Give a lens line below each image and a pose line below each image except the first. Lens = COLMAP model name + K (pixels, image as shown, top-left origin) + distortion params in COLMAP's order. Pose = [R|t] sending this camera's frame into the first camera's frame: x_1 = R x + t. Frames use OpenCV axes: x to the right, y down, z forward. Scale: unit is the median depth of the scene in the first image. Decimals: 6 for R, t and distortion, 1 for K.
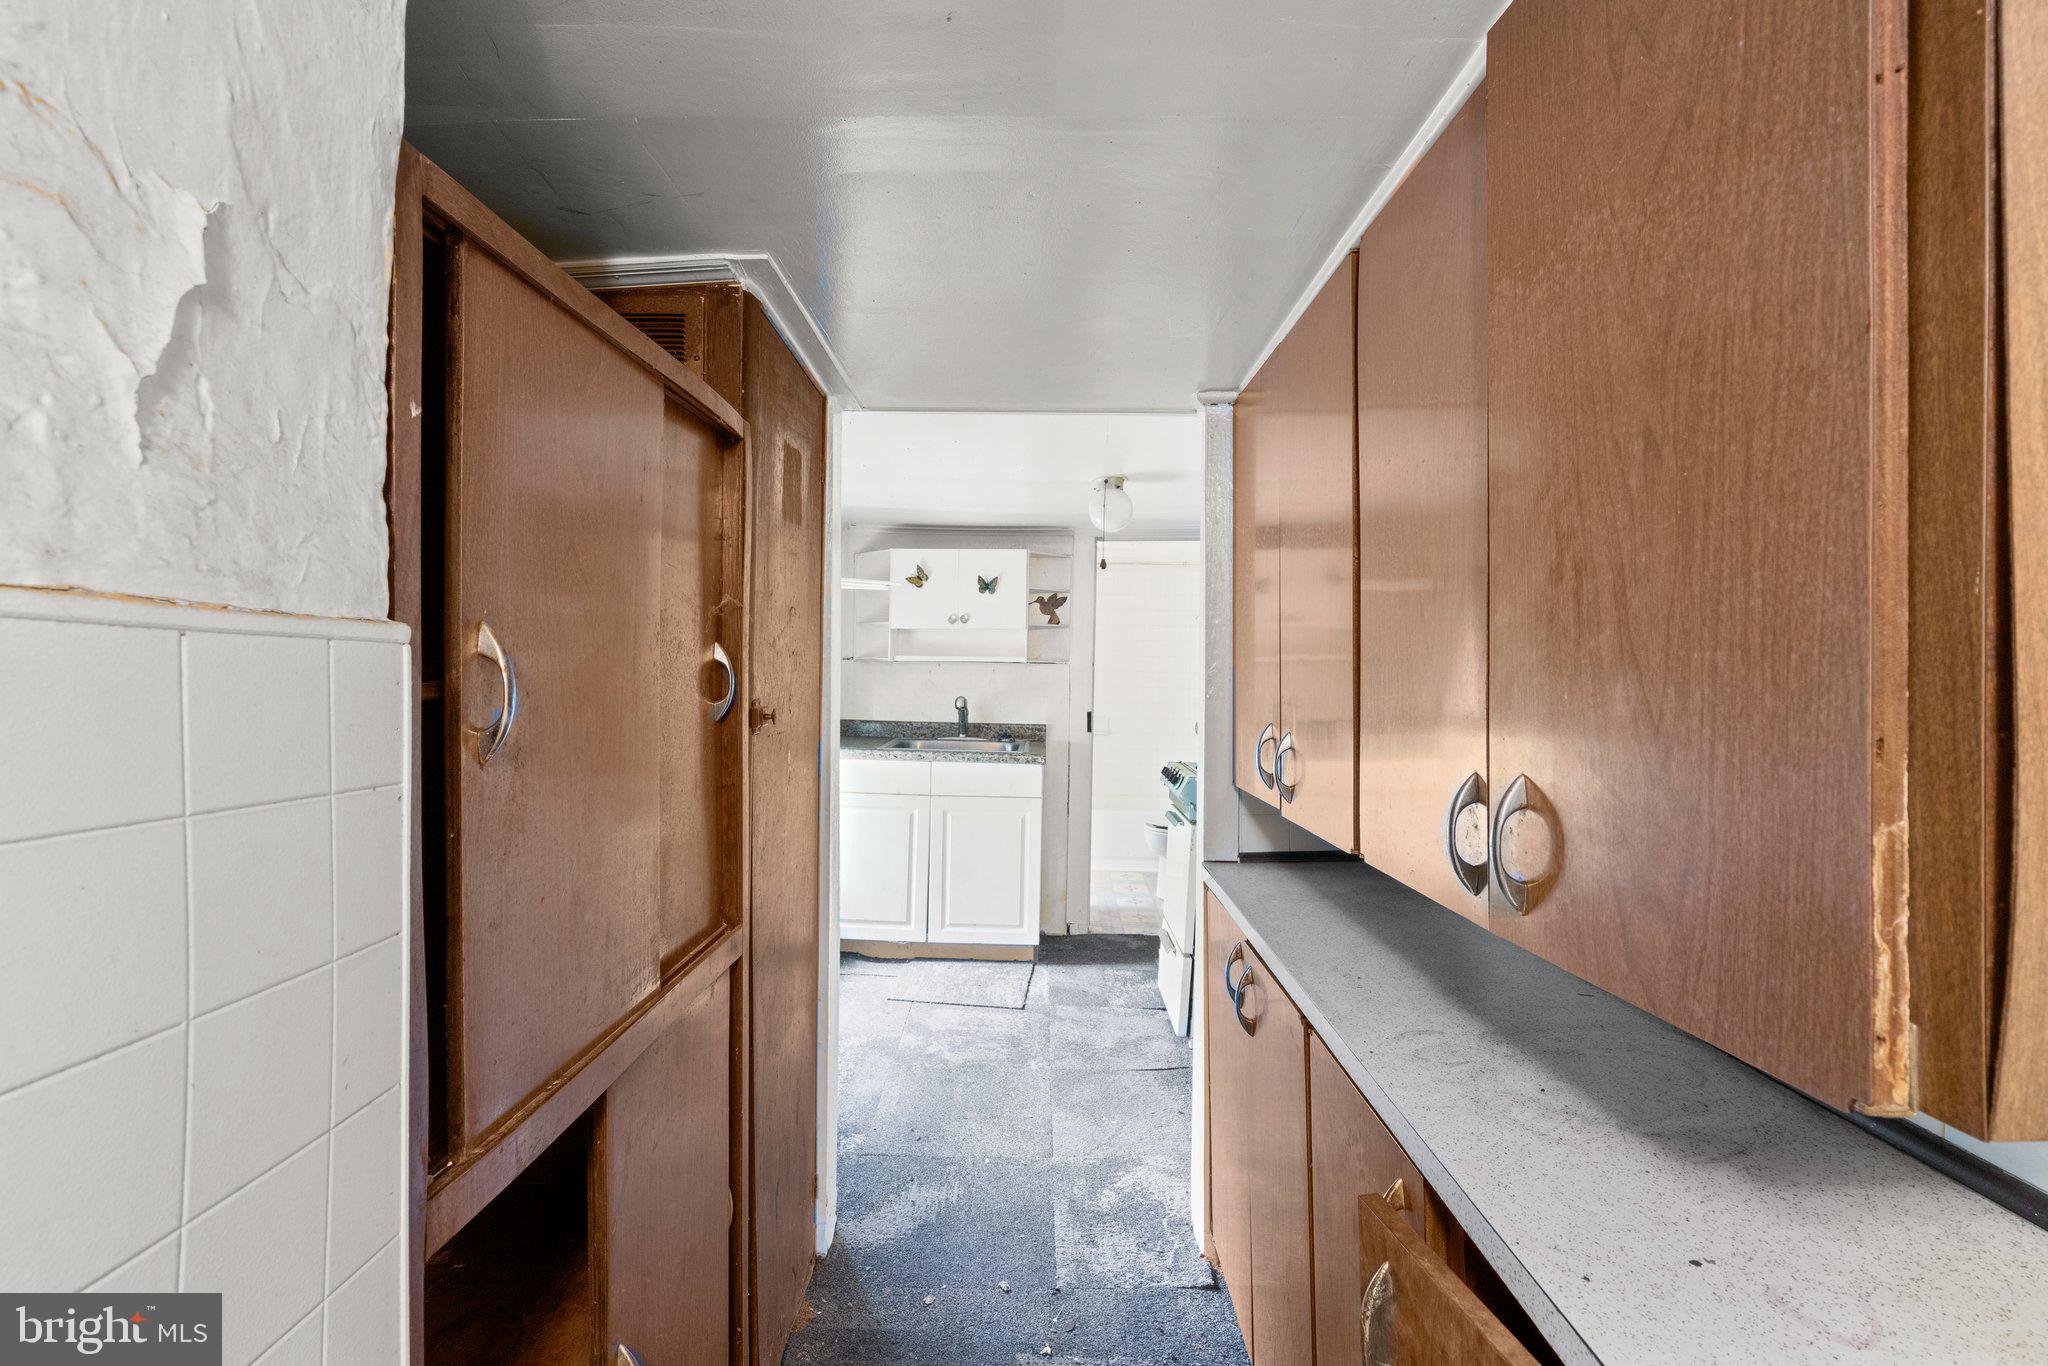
lens RADIAL K [[927.1, 0, 1020.2], [0, 927.1, 673.9], [0, 0, 1]] dist [-0.008738, 0.002038]
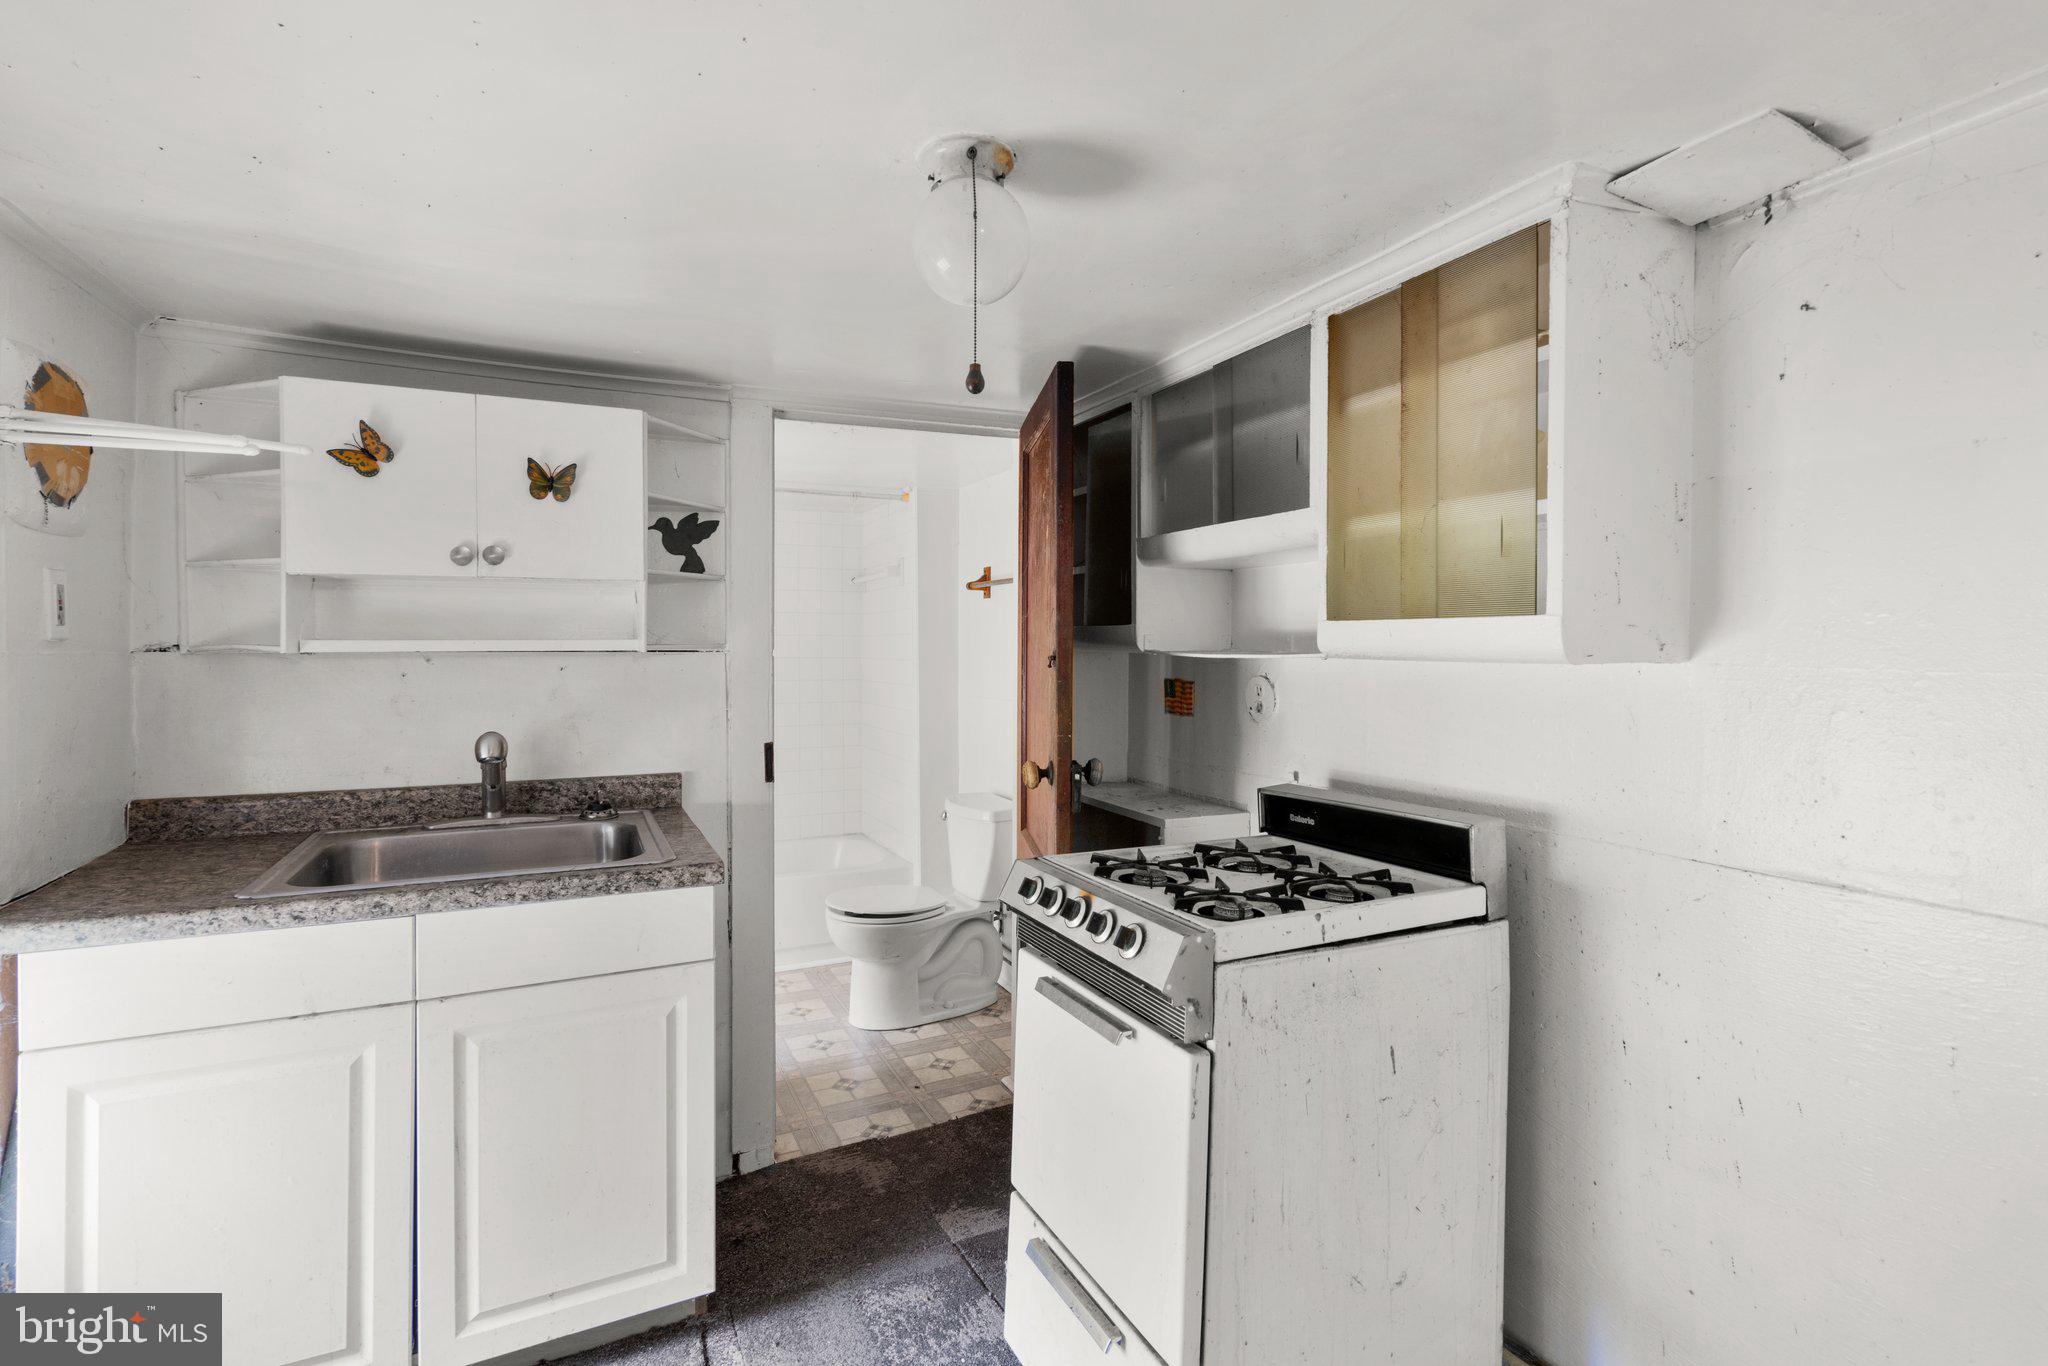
lens RADIAL K [[927.1, 0, 1022.2], [0, 927.1, 658.0], [0, 0, 1]] dist [-0.008738, 0.002038]
pose [[0.880296, -0.021167, 0.473953, -0.048093], [0.017531, 0.999773, 0.012089, -0.011106], [-0.474101, -0.002333, 0.880467, 0.490448]]
